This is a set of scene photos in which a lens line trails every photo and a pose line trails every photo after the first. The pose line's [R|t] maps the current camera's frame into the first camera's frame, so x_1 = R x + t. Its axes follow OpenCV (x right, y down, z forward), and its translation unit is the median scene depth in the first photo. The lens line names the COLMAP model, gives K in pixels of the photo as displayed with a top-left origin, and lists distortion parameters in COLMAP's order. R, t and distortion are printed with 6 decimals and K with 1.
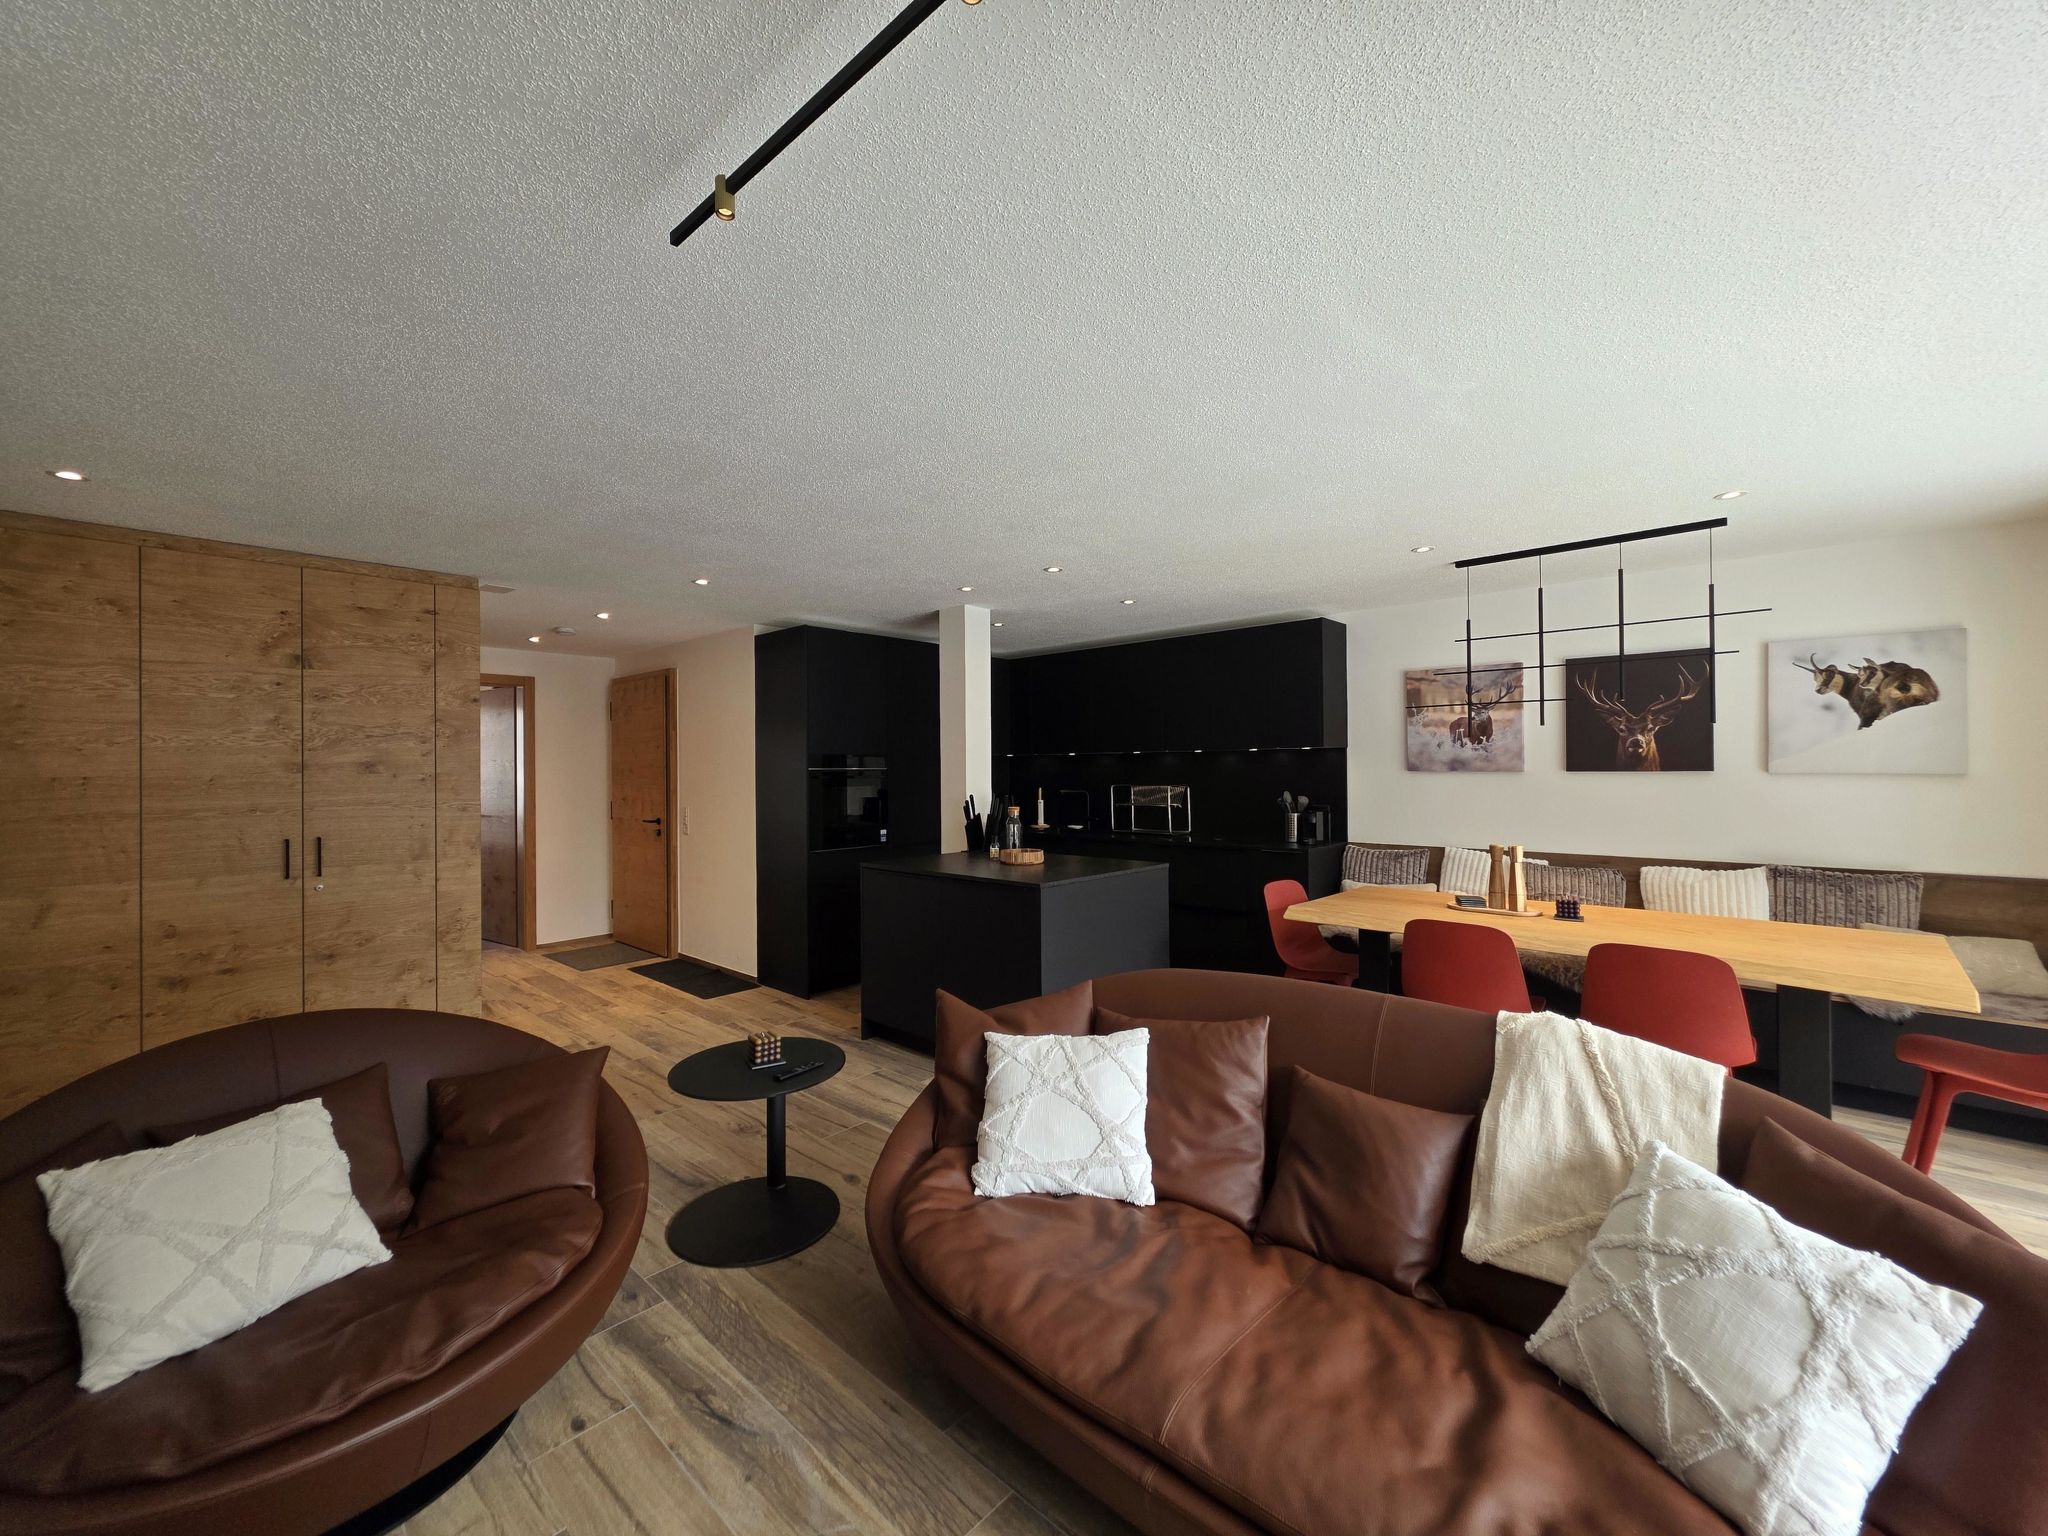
lens RADIAL K [[801.7, 0, 1013.5], [0, 801.7, 762.6], [0, 0, 1]] dist [0.000642, 0.000292]
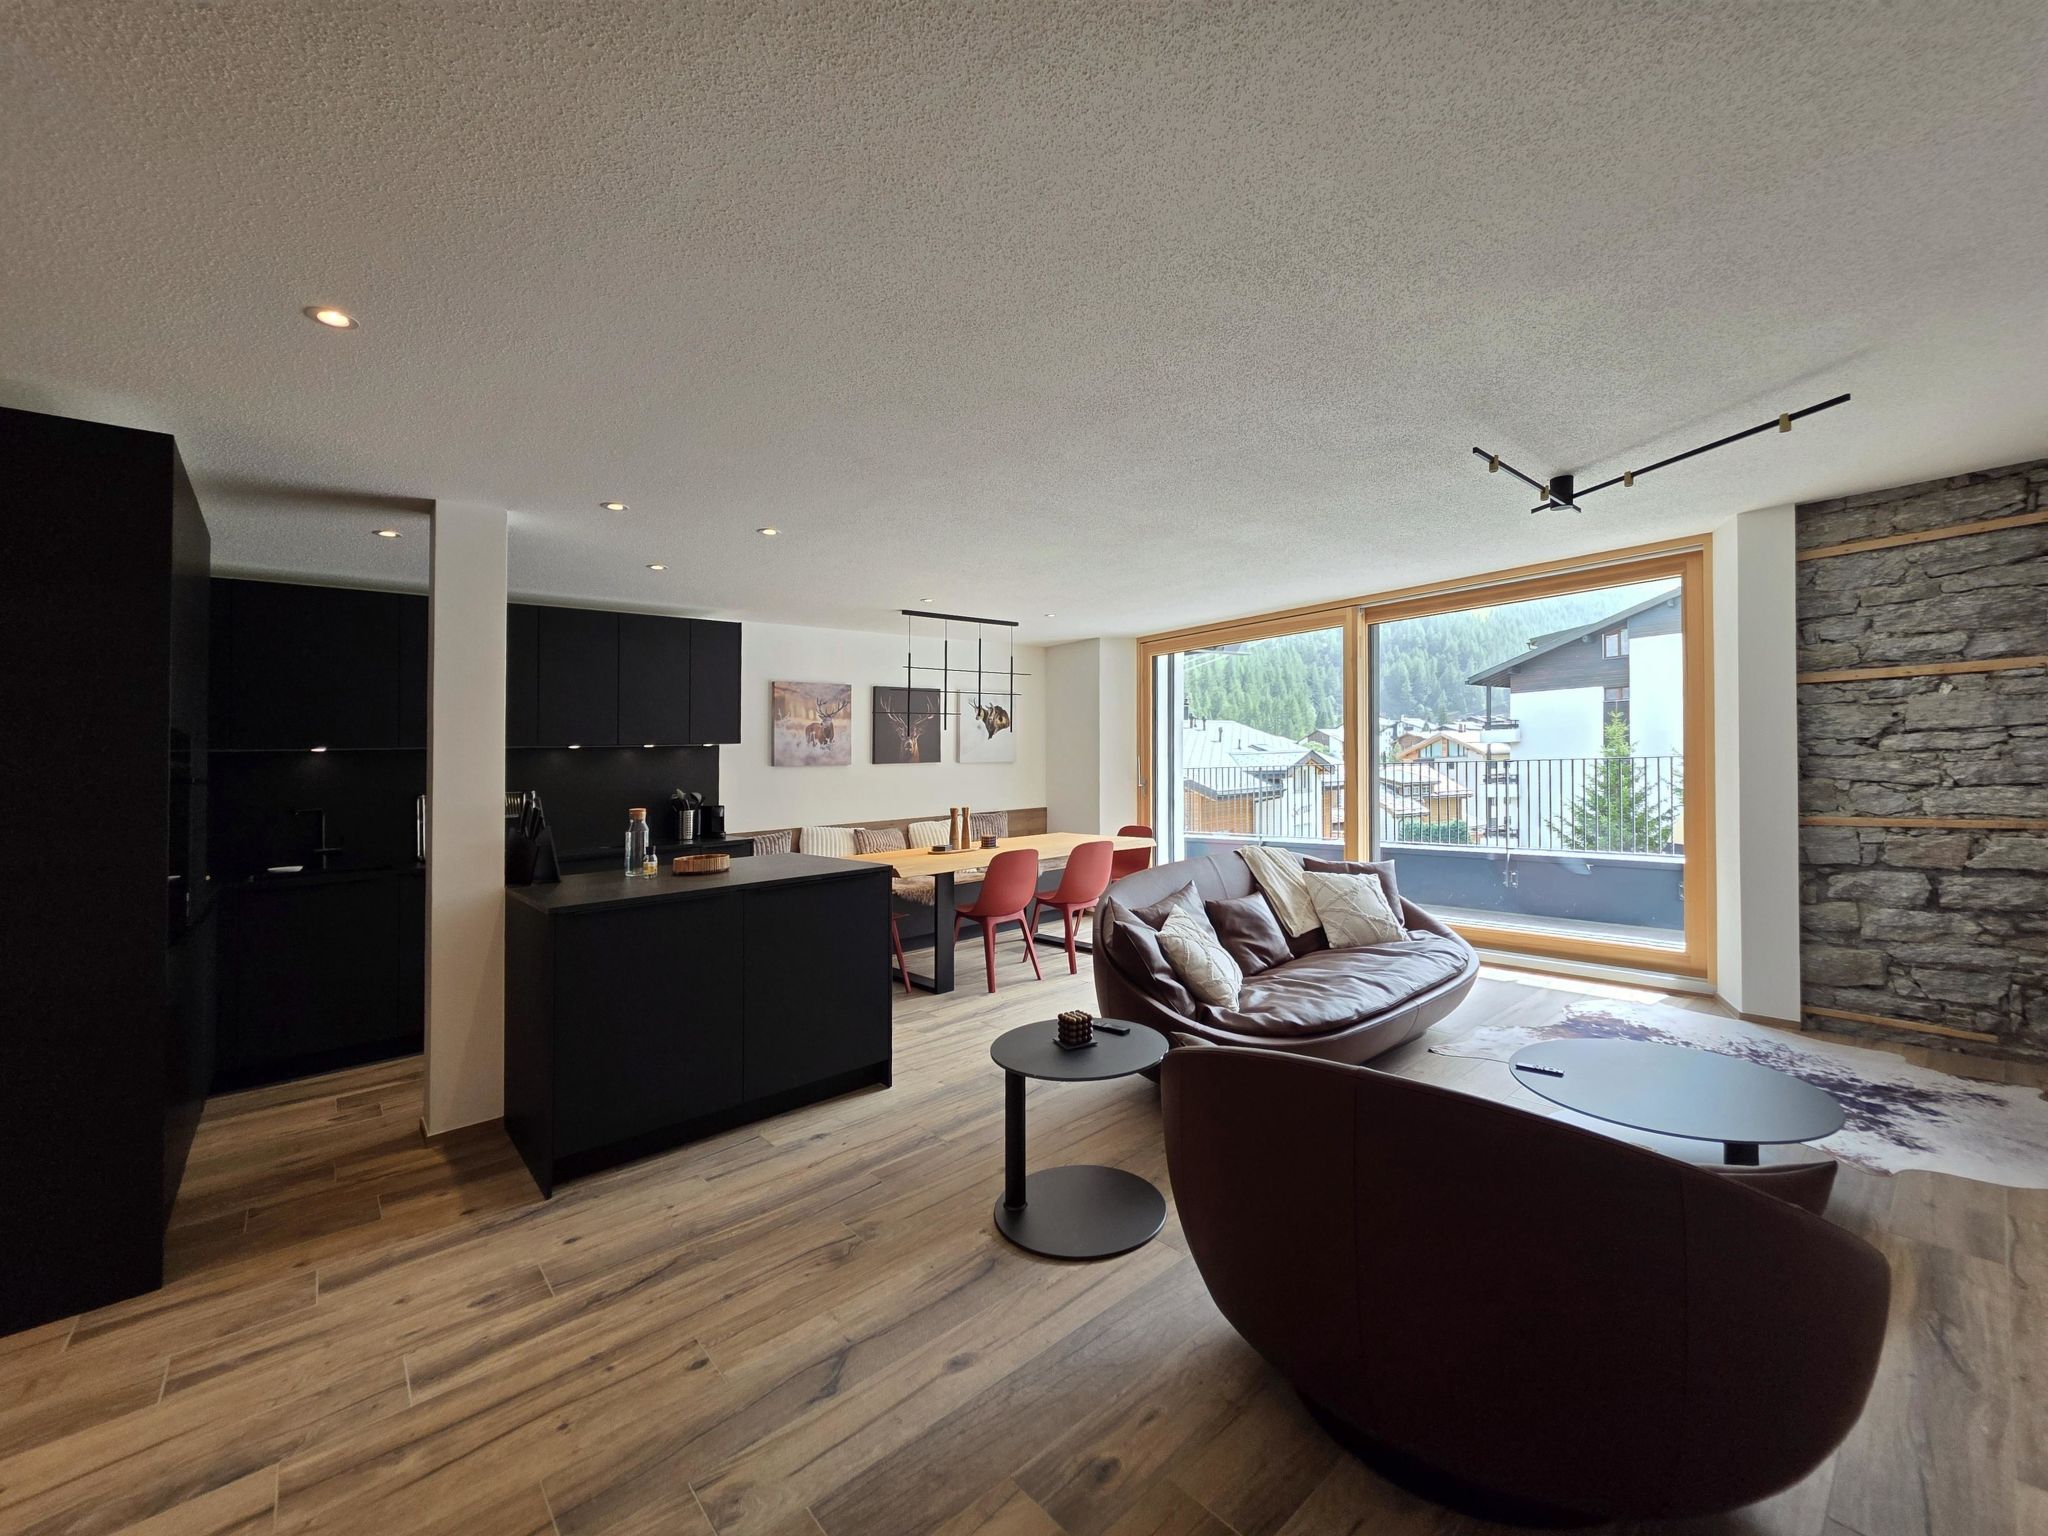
lens RADIAL K [[812.1, 0, 1033.8], [0, 812.1, 811.8], [0, 0, 1]] dist [0.002344, 0.000263]
pose [[0.127372, -0.058017, 0.990157, -0.750232], [0.022210, 0.998204, 0.055632, 0.022458], [-0.991606, 0.014905, 0.128431, 0.548298]]
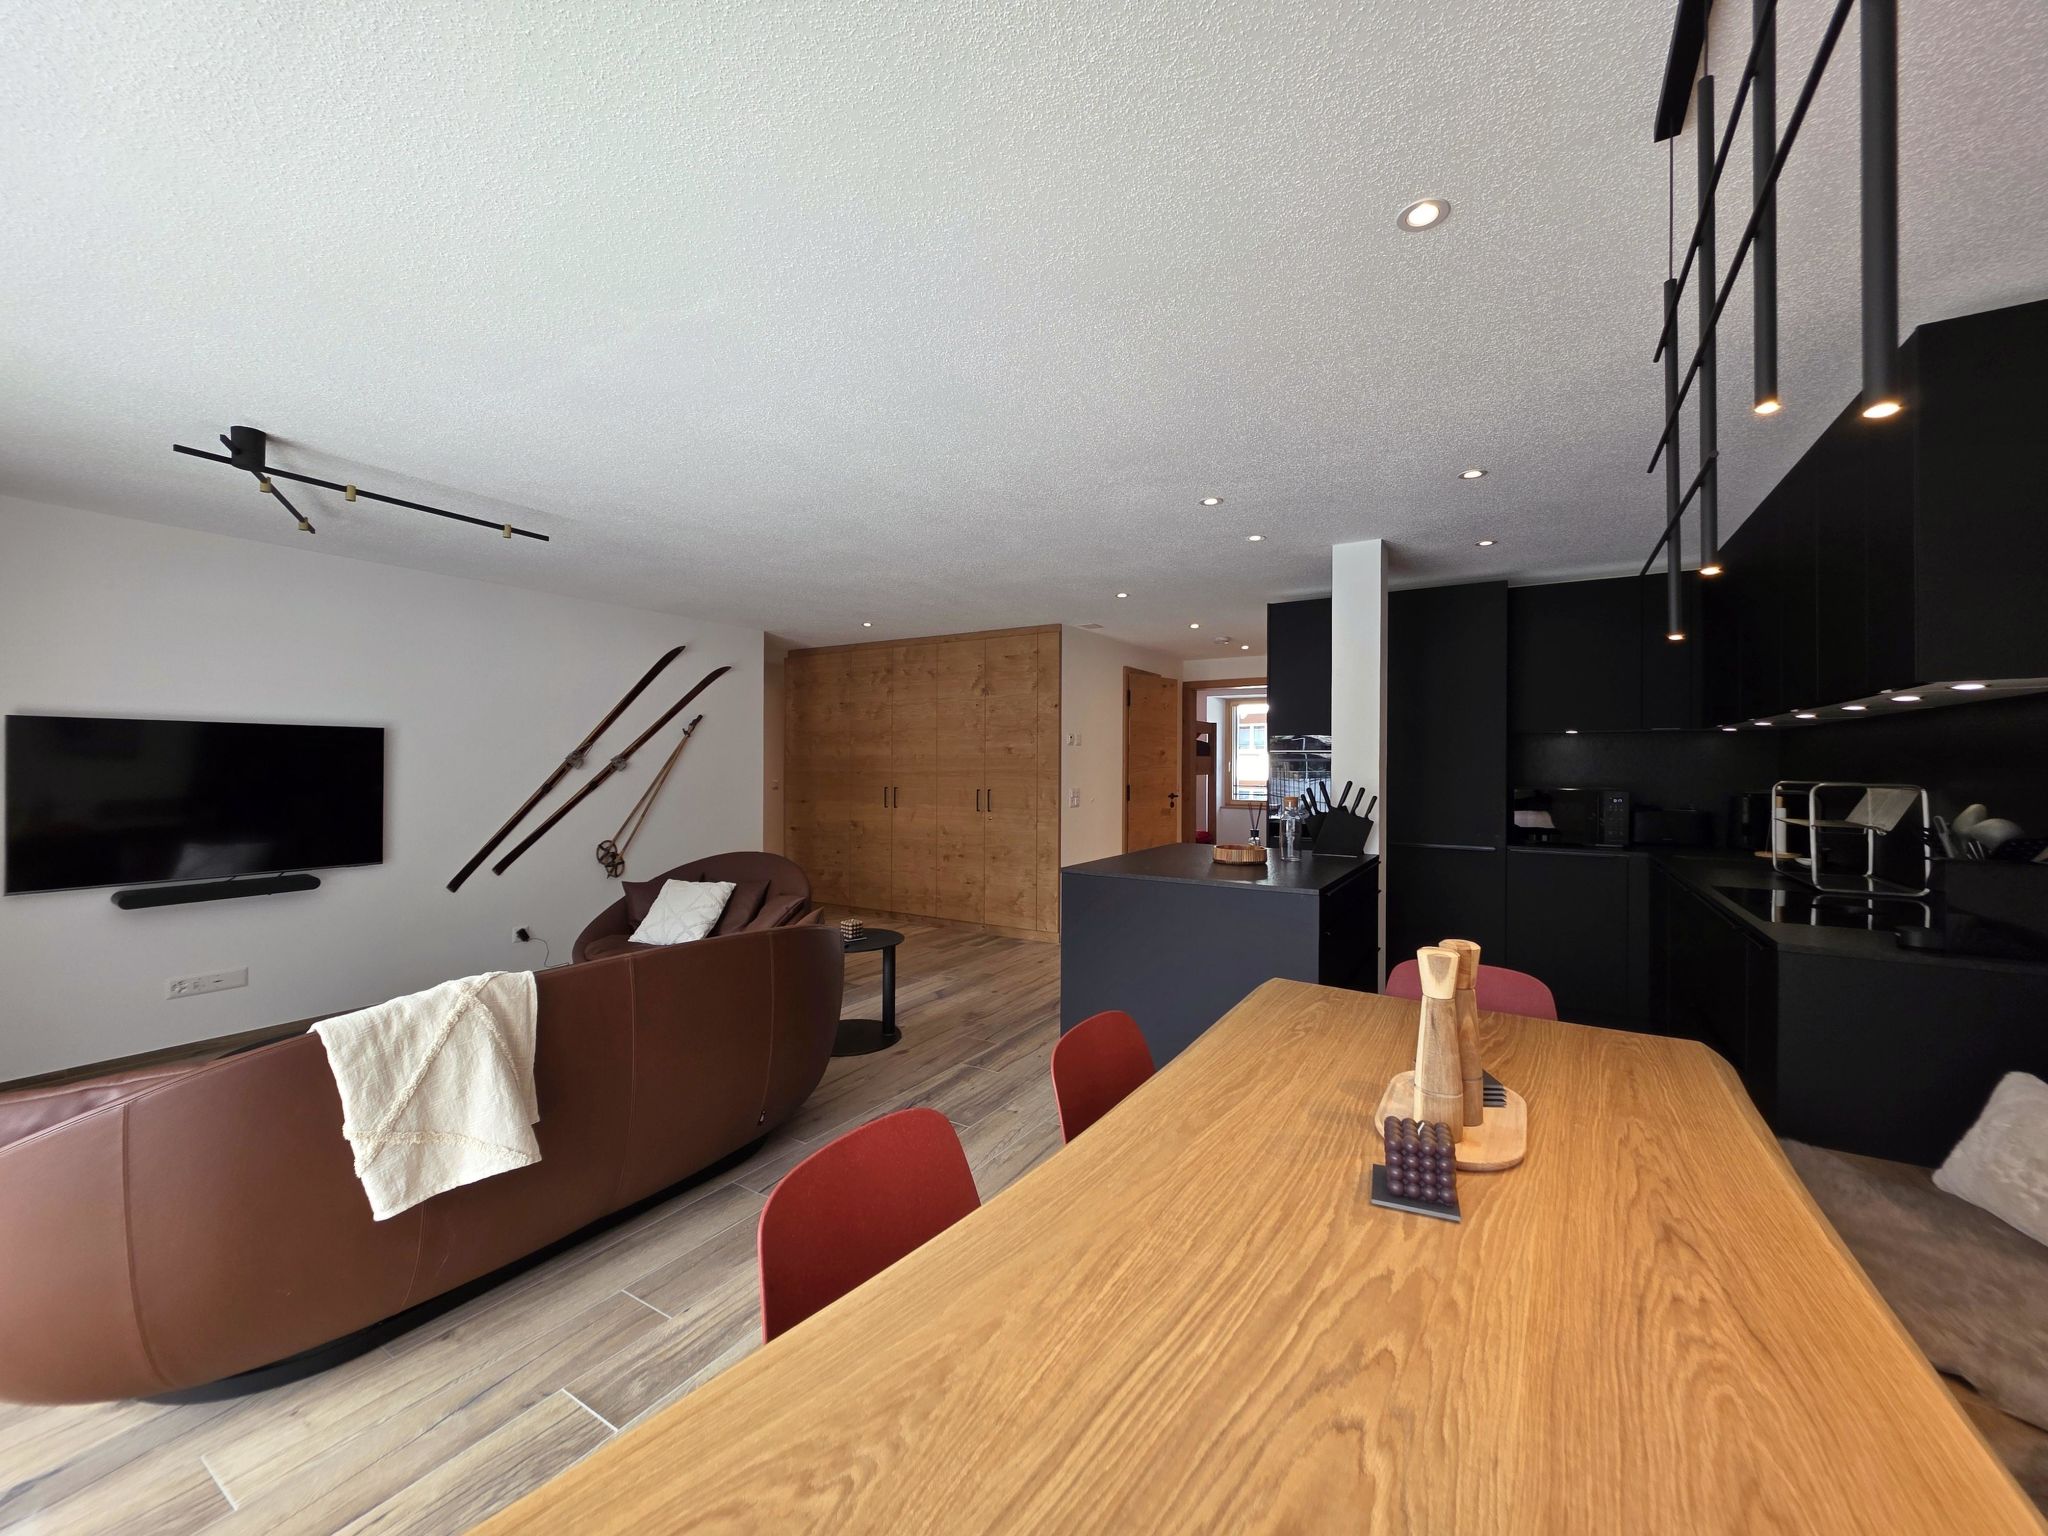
lens RADIAL K [[817.0, 0, 1052.7], [0, 817.0, 758.9], [0, 0, 1]] dist [-0.000344, -0.000026]
pose [[0.214786, 0.003650, -0.976654, 0.777351], [0.001526, 0.999991, 0.004073, 0.015183], [0.976660, -0.002365, 0.214779, 0.626419]]
